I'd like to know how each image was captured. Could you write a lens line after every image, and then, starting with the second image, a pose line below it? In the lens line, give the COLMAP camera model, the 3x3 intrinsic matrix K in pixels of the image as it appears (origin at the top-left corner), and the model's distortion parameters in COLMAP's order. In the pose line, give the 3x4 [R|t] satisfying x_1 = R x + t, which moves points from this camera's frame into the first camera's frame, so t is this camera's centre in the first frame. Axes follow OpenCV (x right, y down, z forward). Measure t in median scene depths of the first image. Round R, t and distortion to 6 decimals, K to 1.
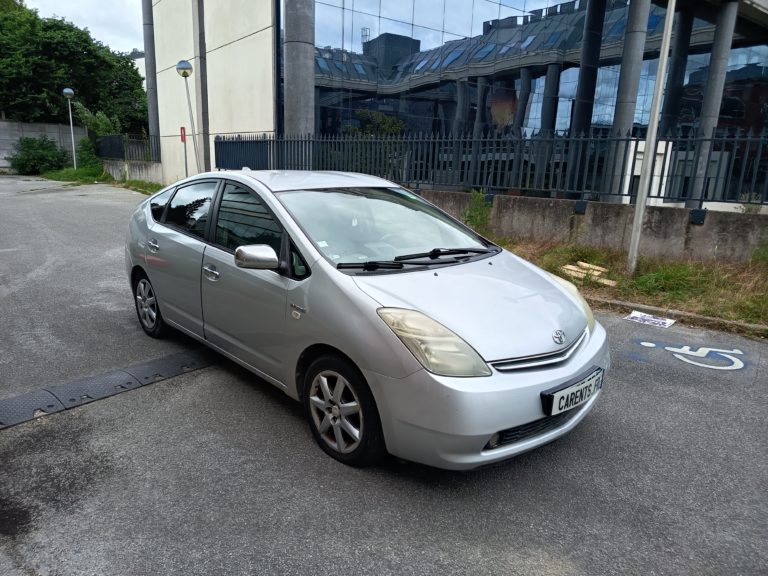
lens RADIAL K [[530.1, 0, 384.1], [0, 530.1, 299.9], [0, 0, 1]] dist [0.060583, -0.077965]
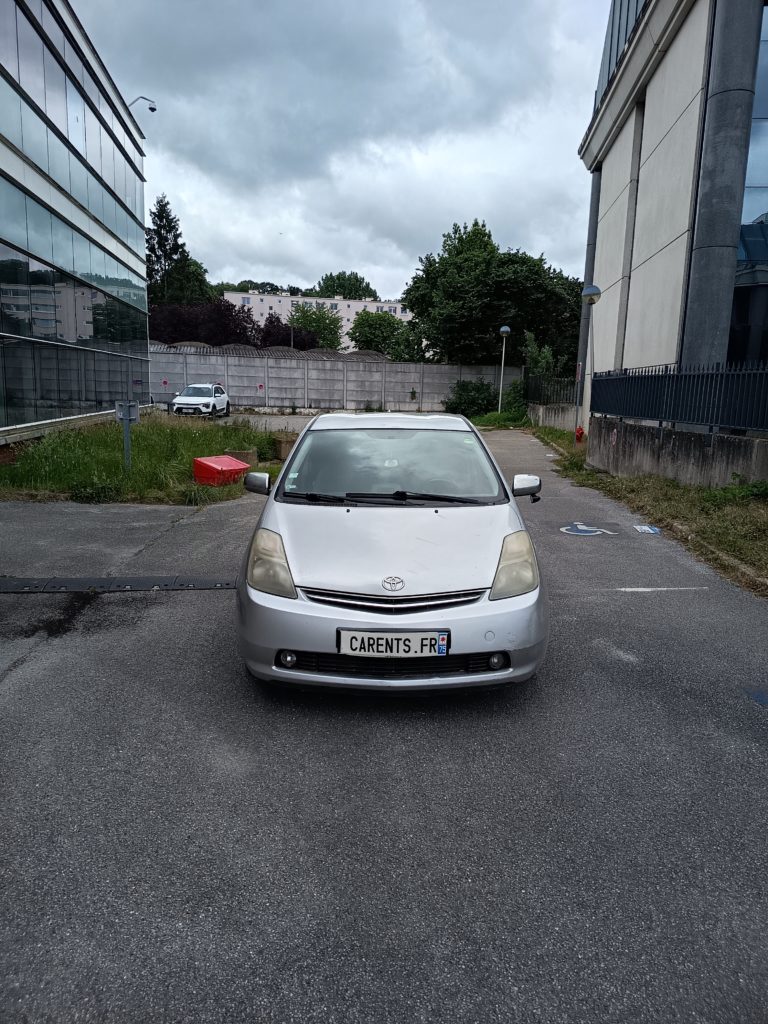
lens RADIAL K [[711.5, 0, 384.0], [0, 711.5, 512.0], [0, 0, 1]] dist [0.101224, -0.156959]
pose [[0.727874, 0.098092, -0.678659, 0.388054], [-0.167533, 0.985161, -0.037289, -0.002211], [0.664930, 0.140840, 0.733507, 0.010823]]
